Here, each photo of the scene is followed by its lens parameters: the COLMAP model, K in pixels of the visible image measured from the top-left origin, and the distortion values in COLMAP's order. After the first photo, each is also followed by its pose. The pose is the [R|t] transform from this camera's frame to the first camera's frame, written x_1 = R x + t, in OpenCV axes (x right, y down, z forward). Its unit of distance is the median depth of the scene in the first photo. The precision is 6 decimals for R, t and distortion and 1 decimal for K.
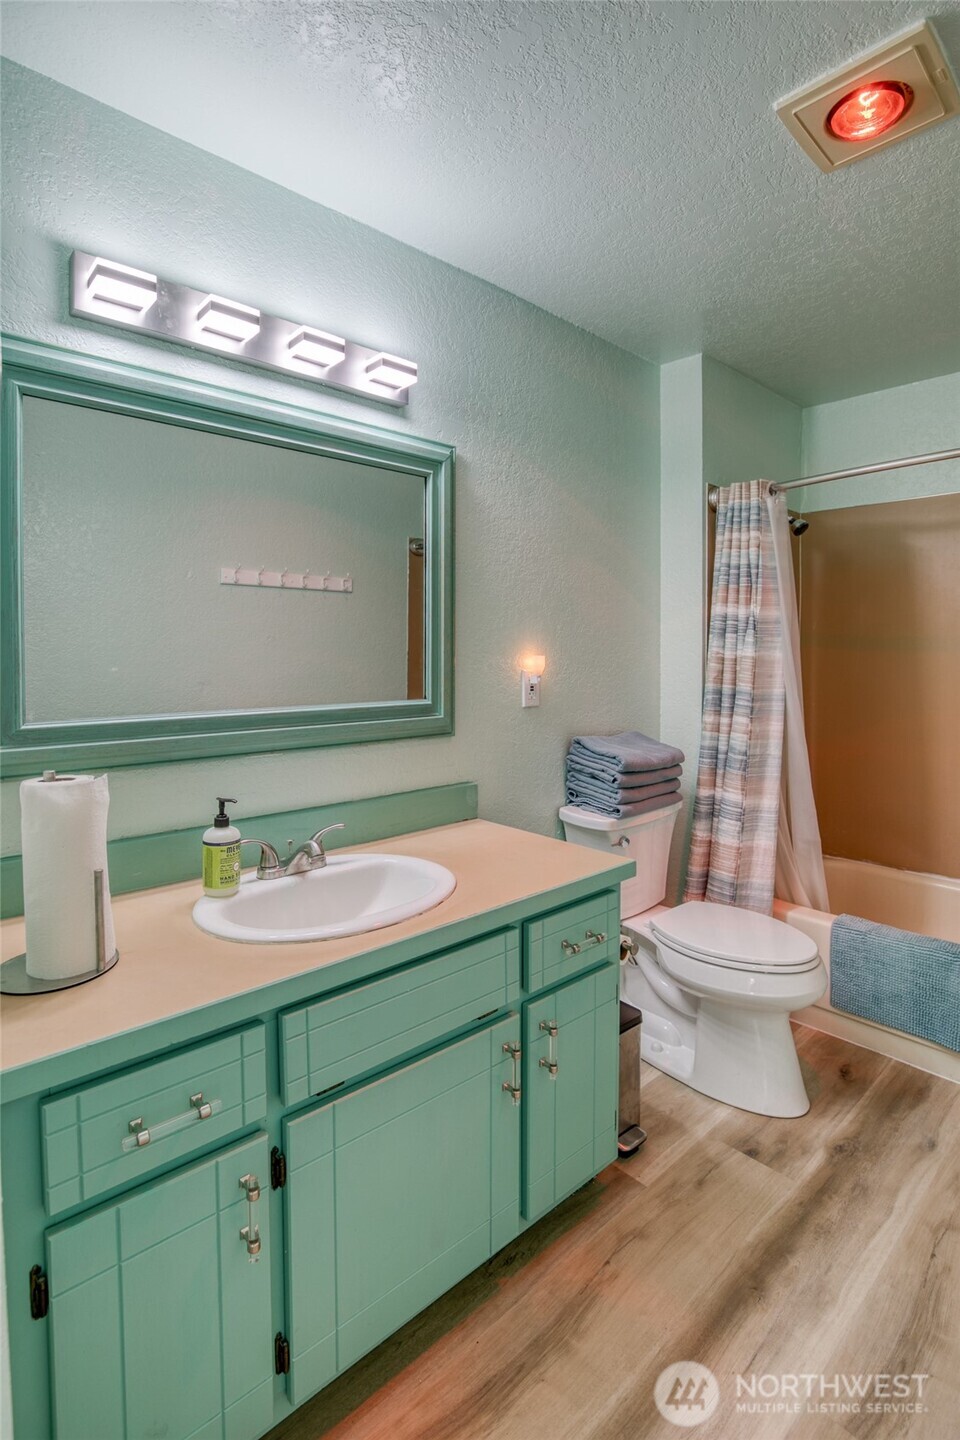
lens RADIAL K [[679.8, 0, 474.6], [0, 679.8, 666.7], [0, 0, 1]] dist [-0.034339, 0.006451]
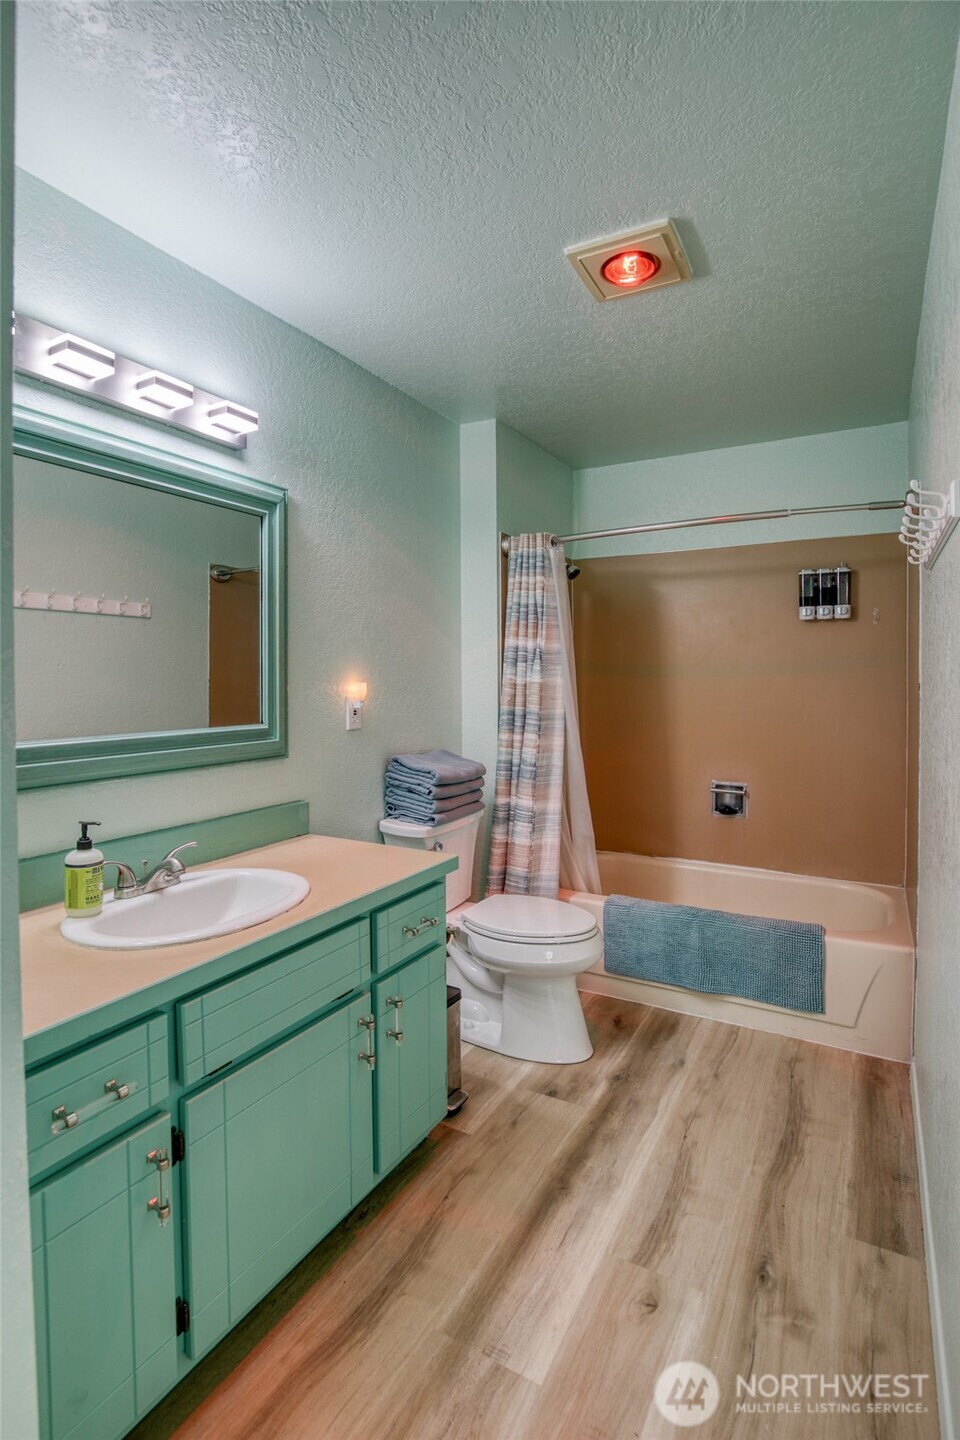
lens RADIAL K [[679.8, 0, 464.8], [0, 679.8, 684.4], [0, 0, 1]] dist [-0.034339, 0.006451]
pose [[0.953368, -0.005896, 0.301753, -0.097558], [0.009832, 0.999885, -0.011526, 0.001434], [-0.301651, 0.013955, 0.953316, -0.124071]]
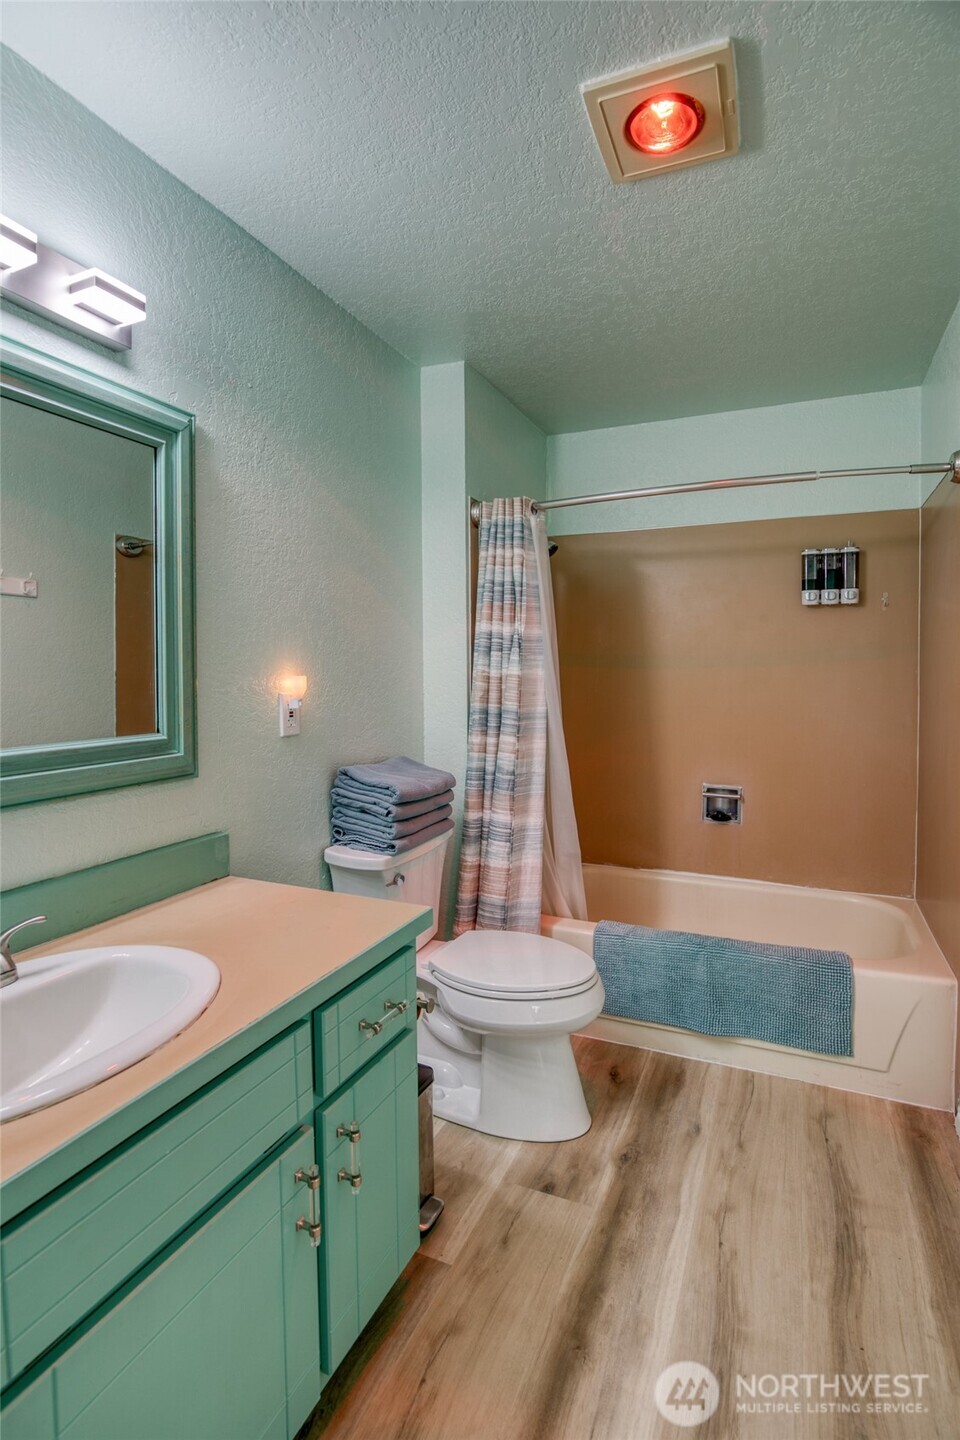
lens RADIAL K [[679.8, 0, 498.0], [0, 679.8, 687.5], [0, 0, 1]] dist [-0.034339, 0.006451]
pose [[0.908409, -0.014985, 0.417814, -0.044867], [0.013949, 0.999887, 0.005534, -0.003641], [-0.417850, 0.000801, 0.908516, 0.148636]]
